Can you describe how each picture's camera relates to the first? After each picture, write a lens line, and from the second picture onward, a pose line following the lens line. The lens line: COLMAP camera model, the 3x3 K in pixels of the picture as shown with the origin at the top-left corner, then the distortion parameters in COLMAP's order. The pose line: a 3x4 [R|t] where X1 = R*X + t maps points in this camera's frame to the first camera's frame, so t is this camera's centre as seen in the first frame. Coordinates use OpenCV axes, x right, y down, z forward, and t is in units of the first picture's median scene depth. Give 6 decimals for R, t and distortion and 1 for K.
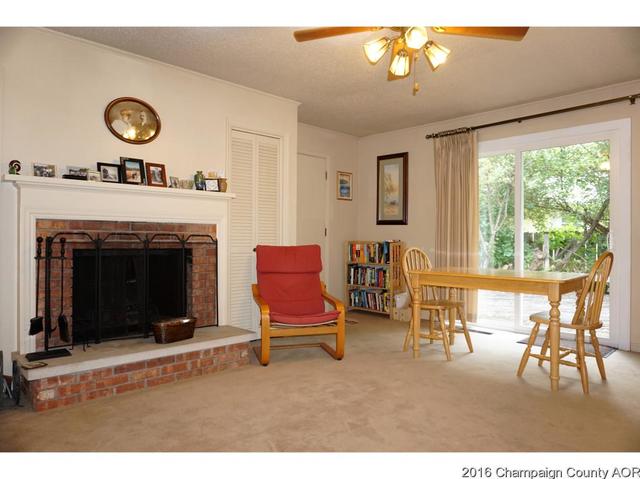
lens RADIAL K [[423.7, 0, 320.0], [0, 423.7, 239.5], [0, 0, 1]] dist [-0.068811, 0.048390]
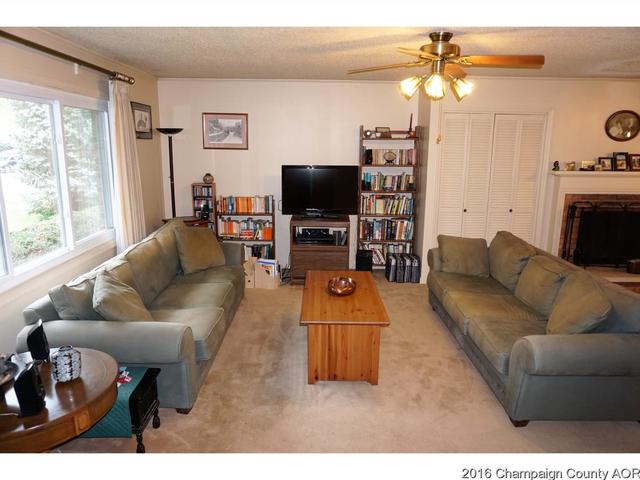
lens RADIAL K [[423.7, 0, 320.0], [0, 423.7, 240.0], [0, 0, 1]] dist [-0.068811, 0.048390]
pose [[0.723946, 0.141897, -0.675106, -0.181421], [0.001687, 0.978250, 0.207423, -0.199437], [0.689855, -0.151302, 0.707960, -0.894458]]
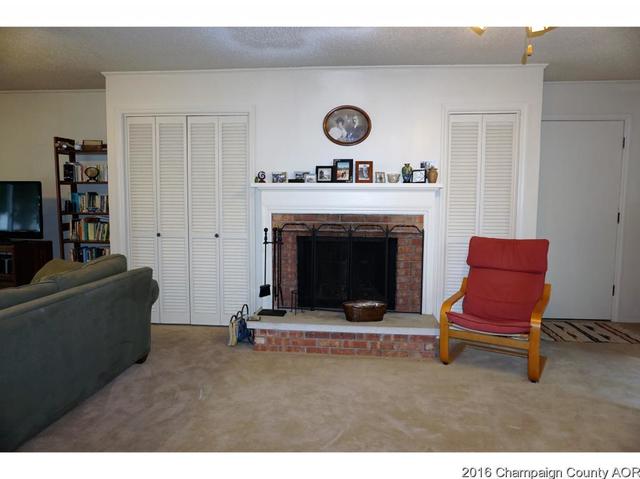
lens RADIAL K [[423.7, 0, 320.0], [0, 423.7, 239.5], [0, 0, 1]] dist [-0.068811, 0.048390]
pose [[0.653624, 0.065643, -0.753967, 0.415502], [-0.003796, 0.996503, 0.083468, -0.070571], [0.756810, -0.051694, 0.651588, 0.174761]]
